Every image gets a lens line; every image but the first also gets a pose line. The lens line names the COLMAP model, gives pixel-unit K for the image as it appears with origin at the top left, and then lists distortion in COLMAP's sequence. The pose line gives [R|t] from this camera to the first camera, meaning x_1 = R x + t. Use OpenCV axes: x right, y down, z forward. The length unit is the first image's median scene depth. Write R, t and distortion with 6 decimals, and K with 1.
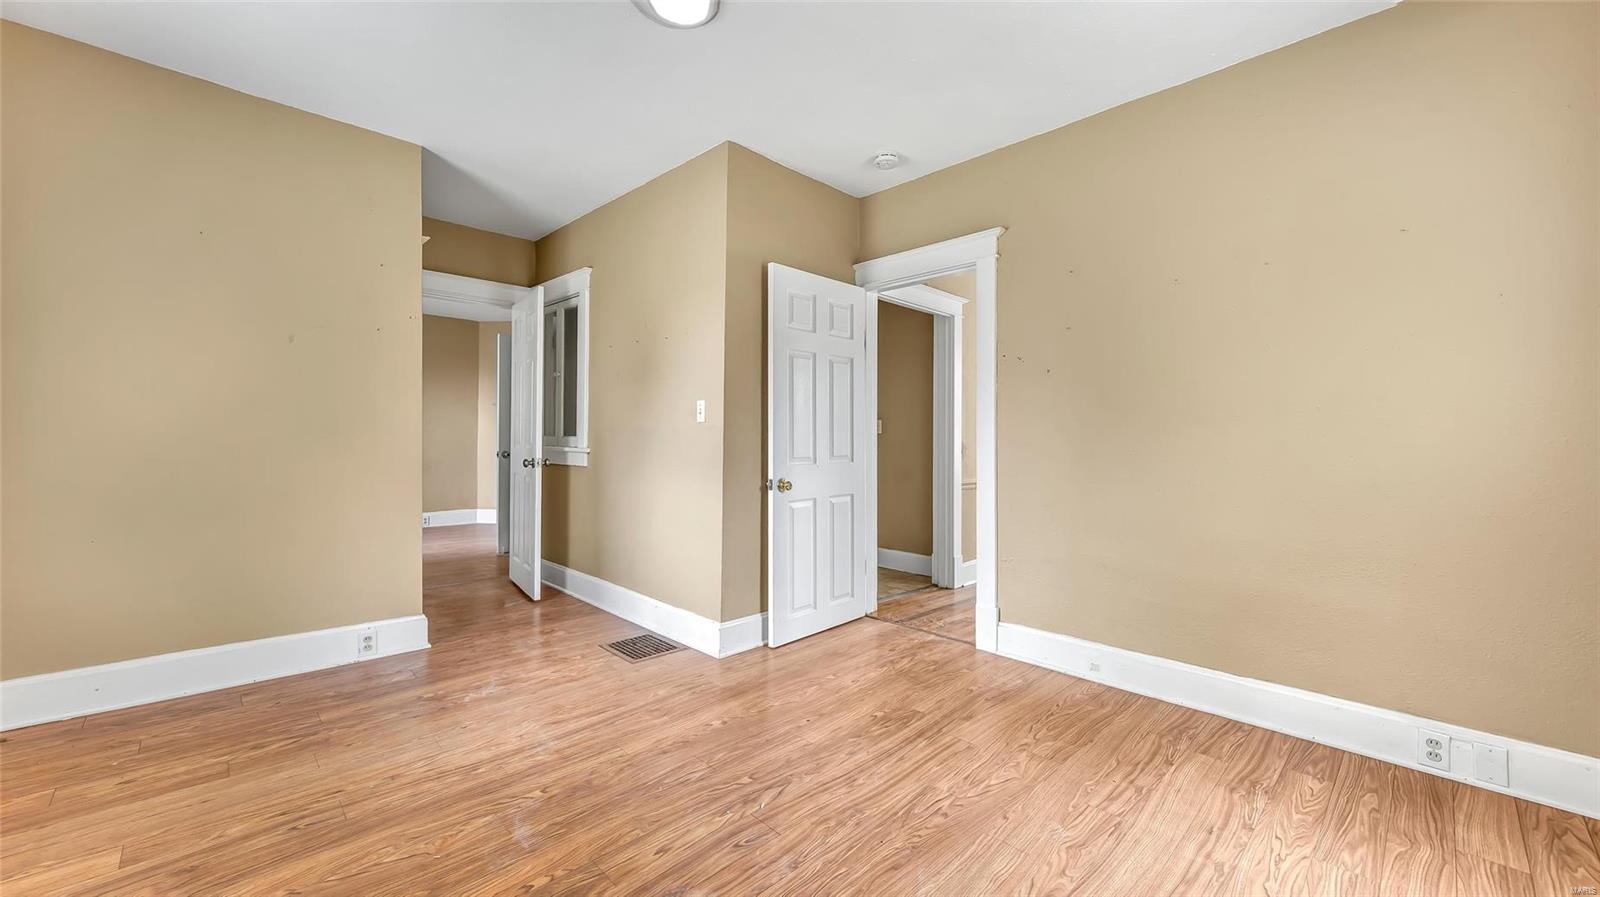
lens RADIAL K [[610.3, 0, 803.8], [0, 610.3, 461.7], [0, 0, 1]] dist [-0.000201, -0.000237]
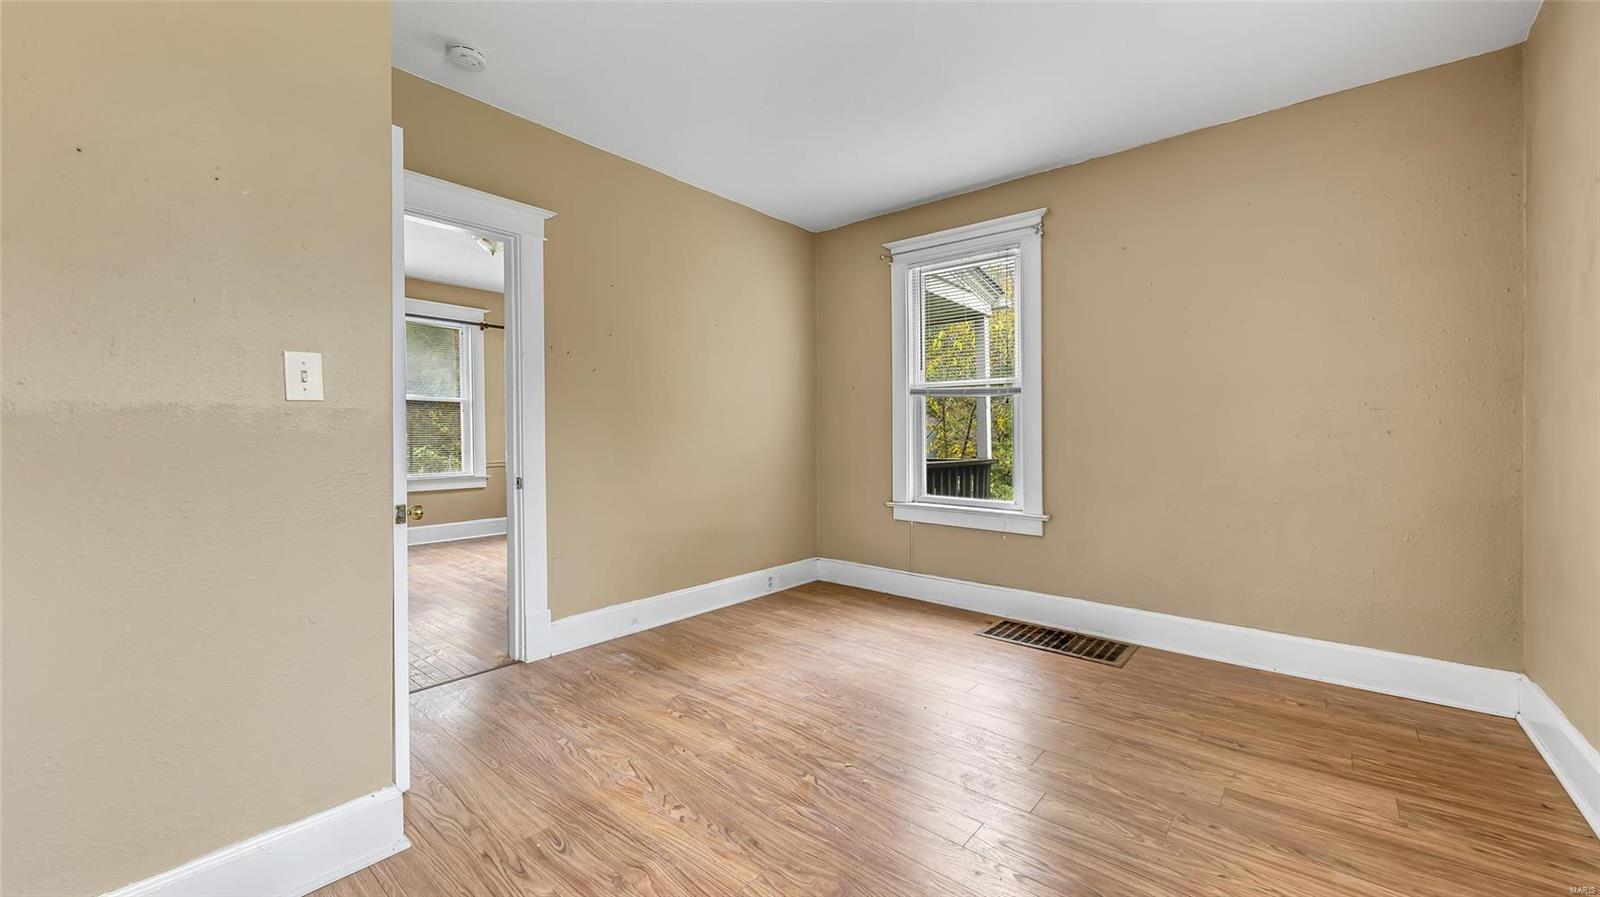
lens RADIAL K [[615.3, 0, 803.3], [0, 615.3, 436.4], [0, 0, 1]] dist [0.002368, -0.000145]
pose [[-0.087827, -0.006439, 0.996115, -0.886634], [0.033893, 0.999381, 0.009448, -0.035479], [-0.995559, 0.034592, -0.087554, 0.876961]]
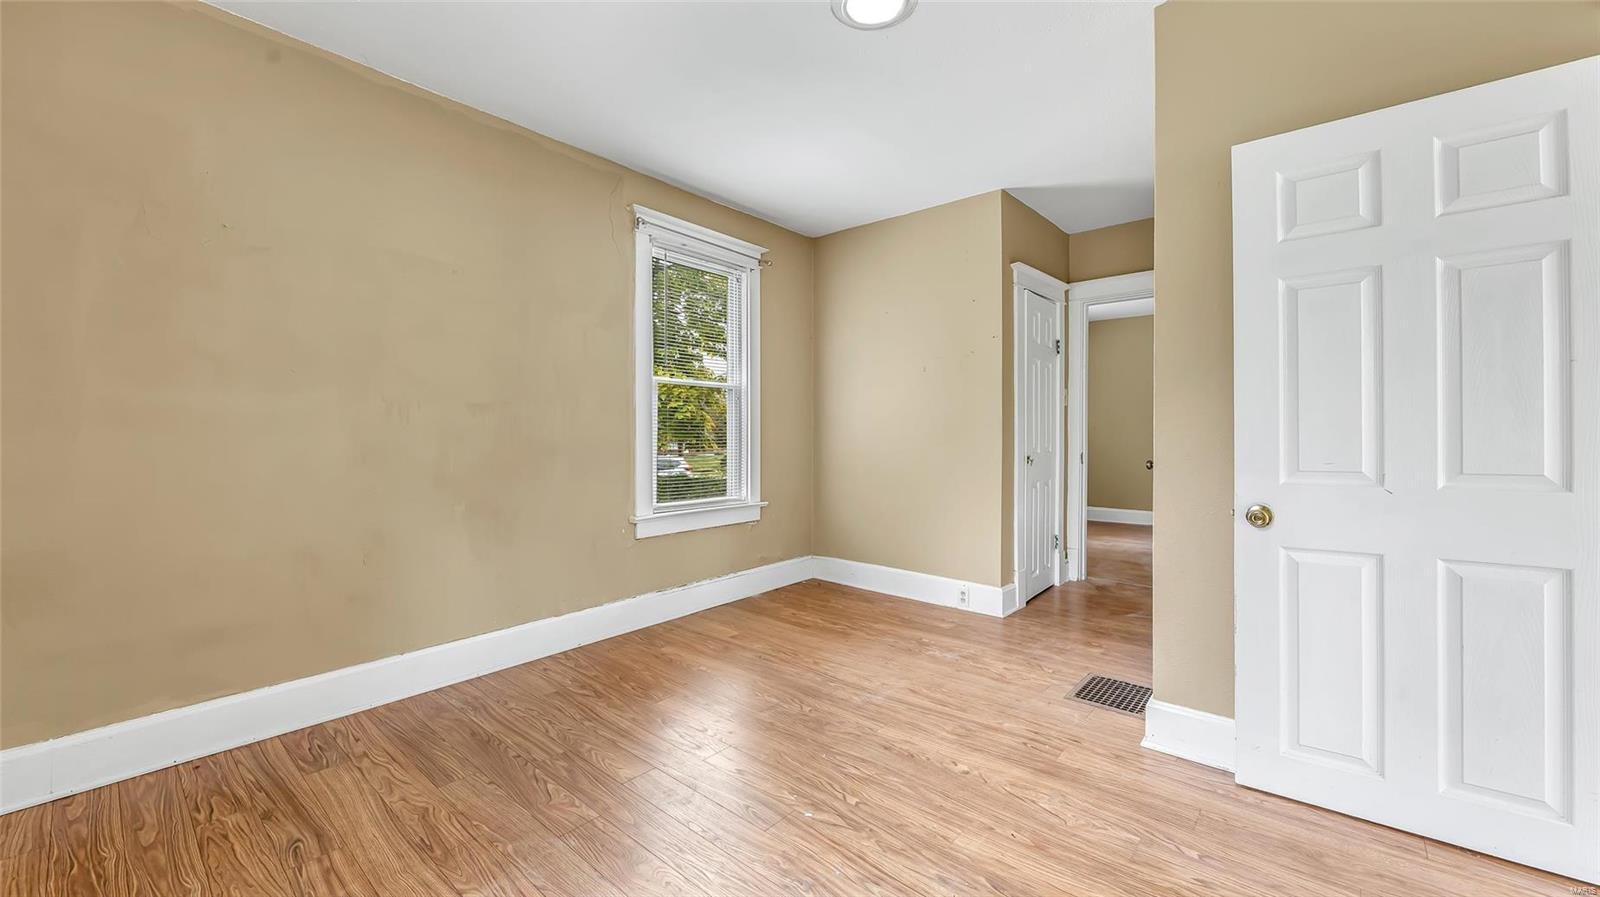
lens RADIAL K [[615.3, 0, 803.3], [0, 615.3, 436.4], [0, 0, 1]] dist [0.002368, -0.000145]
pose [[0.091075, -0.003236, -0.995839, 0.689938], [-0.037067, 0.999291, -0.006638, -0.025330], [0.995154, 0.037517, 0.090891, 0.664805]]
